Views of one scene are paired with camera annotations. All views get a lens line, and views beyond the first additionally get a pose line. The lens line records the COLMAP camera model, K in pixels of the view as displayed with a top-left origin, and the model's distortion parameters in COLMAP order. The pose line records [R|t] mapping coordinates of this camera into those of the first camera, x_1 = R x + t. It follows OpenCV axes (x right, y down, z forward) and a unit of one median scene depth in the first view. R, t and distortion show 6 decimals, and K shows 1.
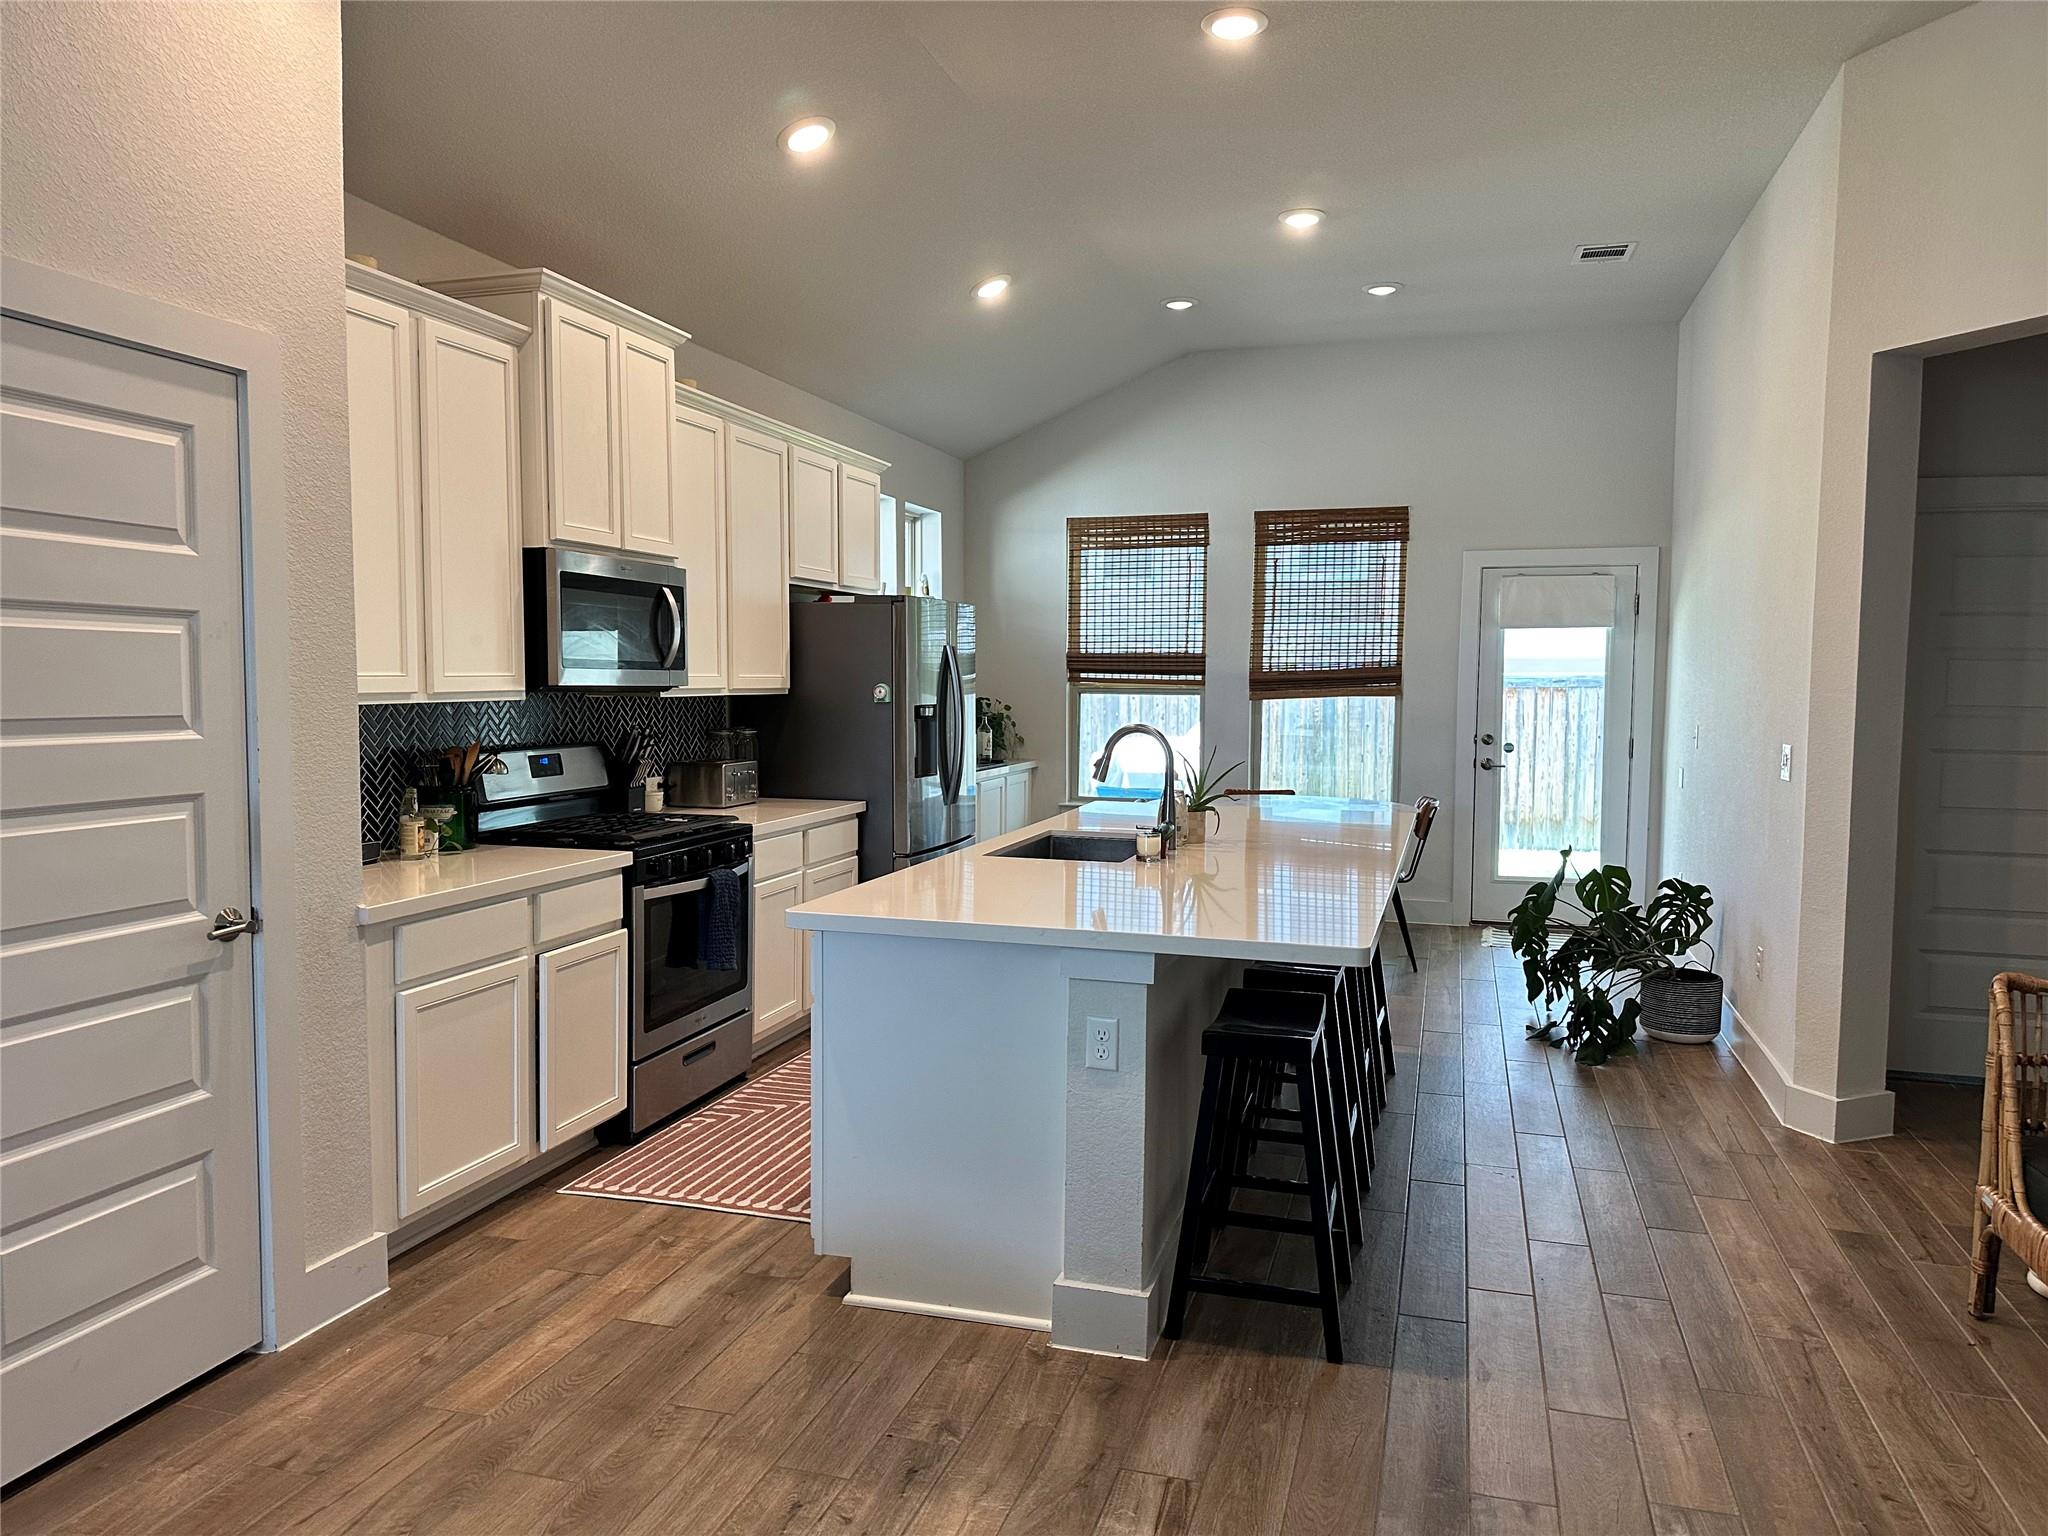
lens RADIAL K [[1470.4, 0, 1041.7], [0, 1470.4, 766.1], [0, 0, 1]] dist [0.167367, -0.221220]
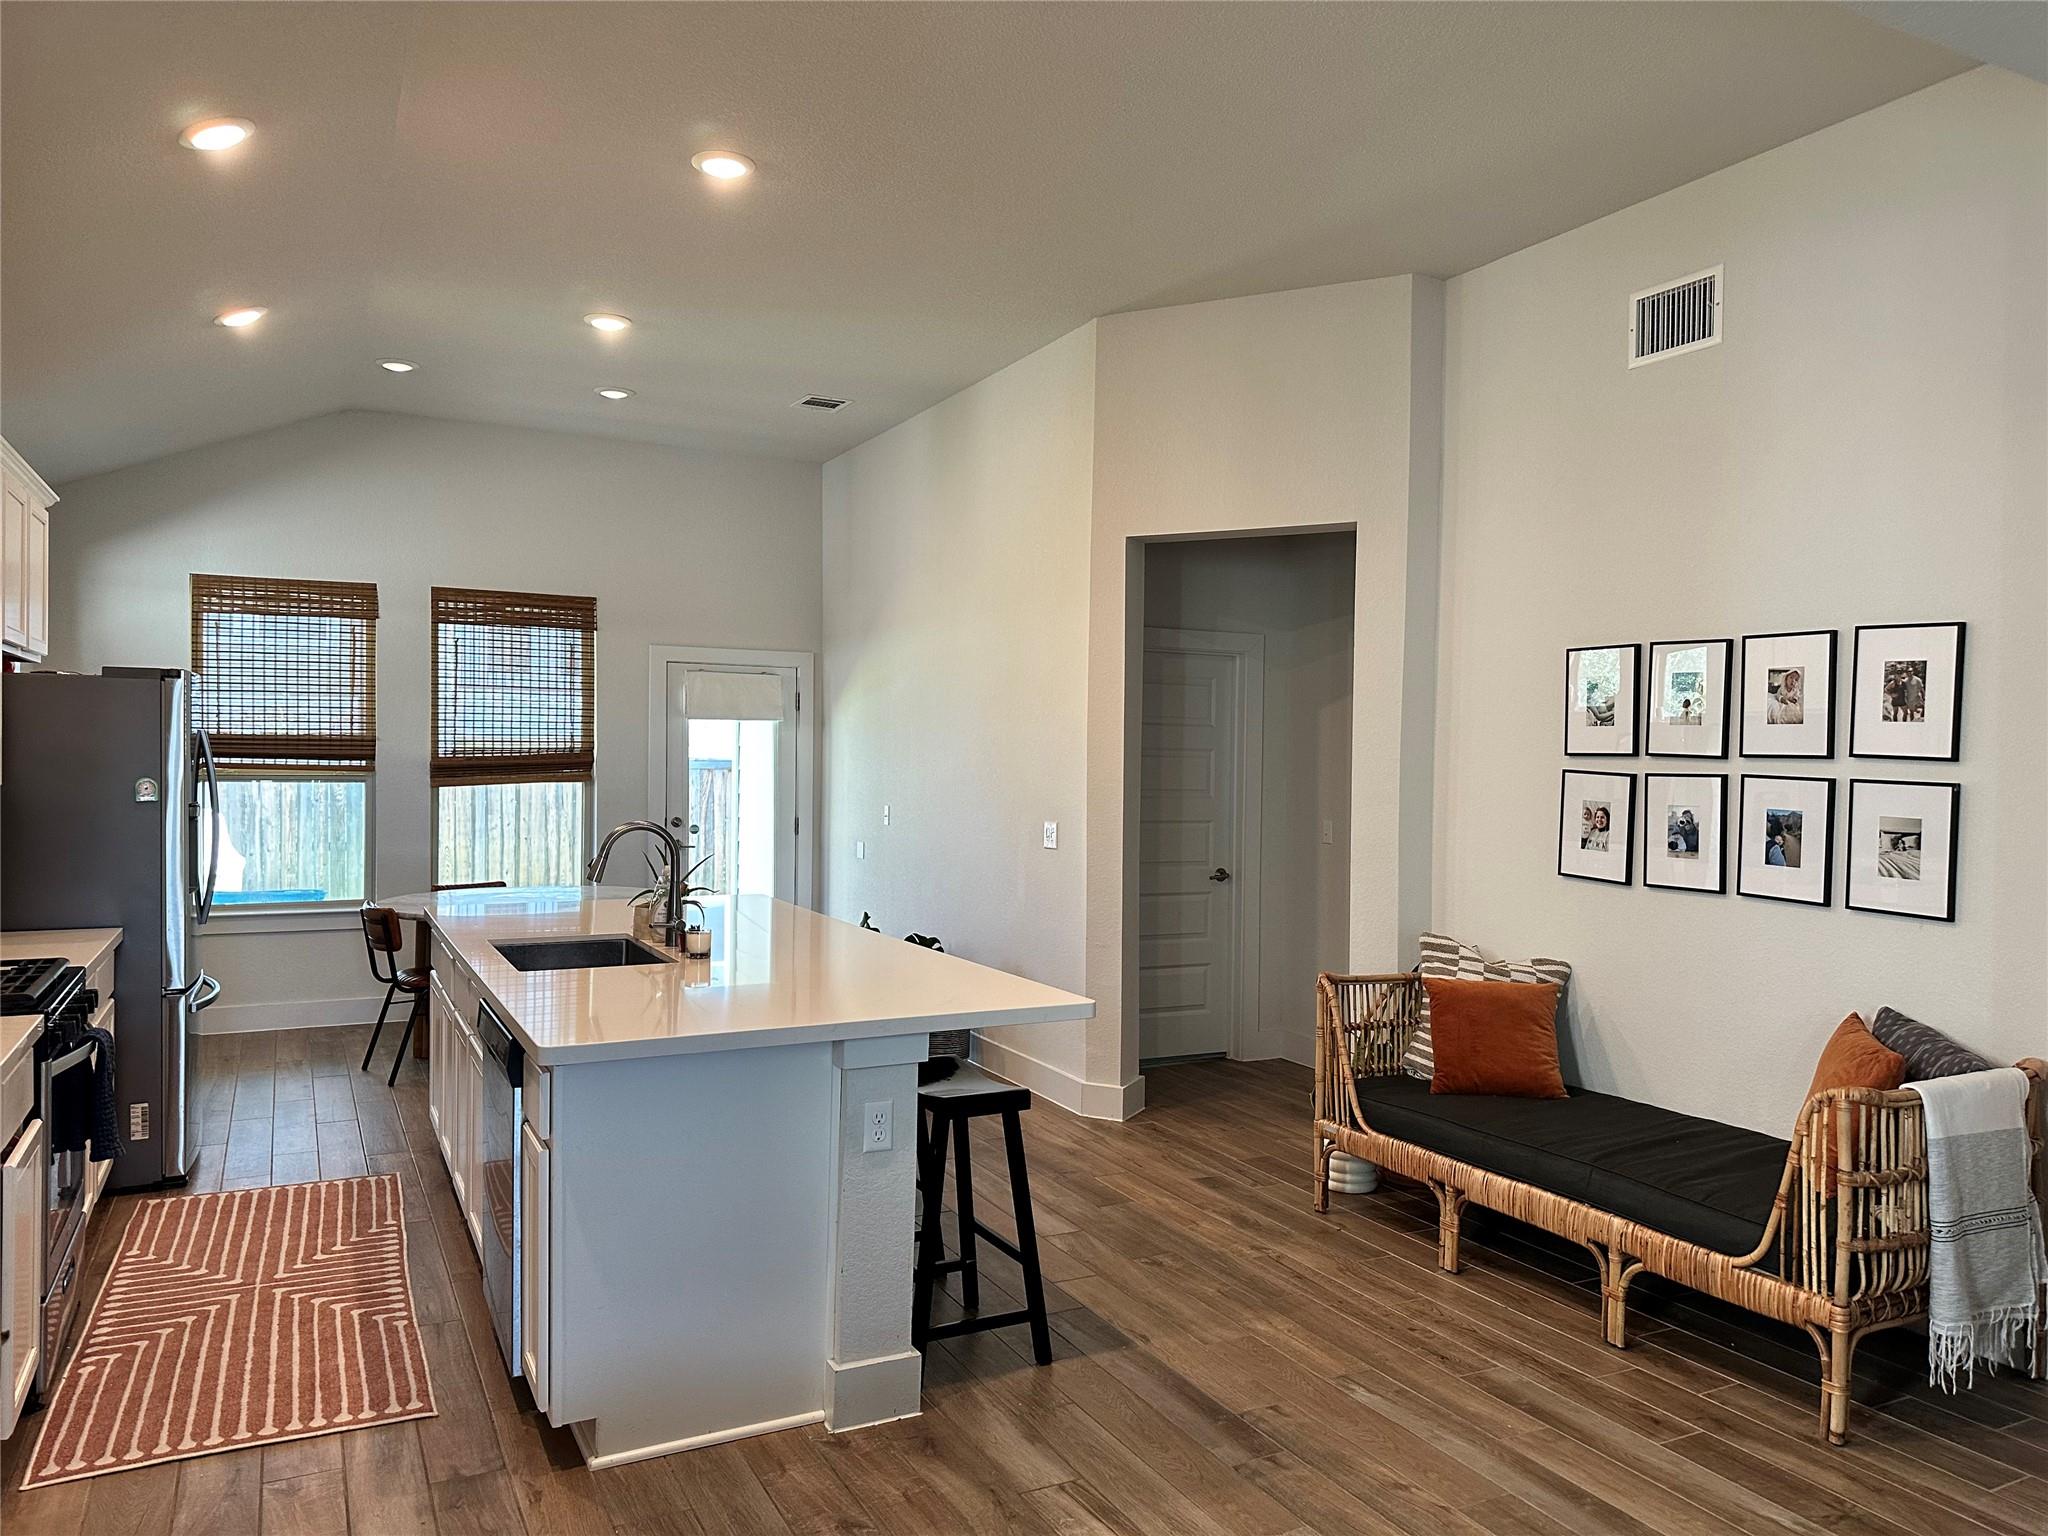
lens RADIAL K [[1454.4, 0, 1073.7], [0, 1454.4, 769.4], [0, 0, 1]] dist [0.098940, -0.070340]
pose [[0.724167, -0.004914, 0.689607, -0.363666], [0.037994, 0.998740, -0.032782, -0.017769], [-0.688577, 0.049941, 0.723442, 0.081548]]
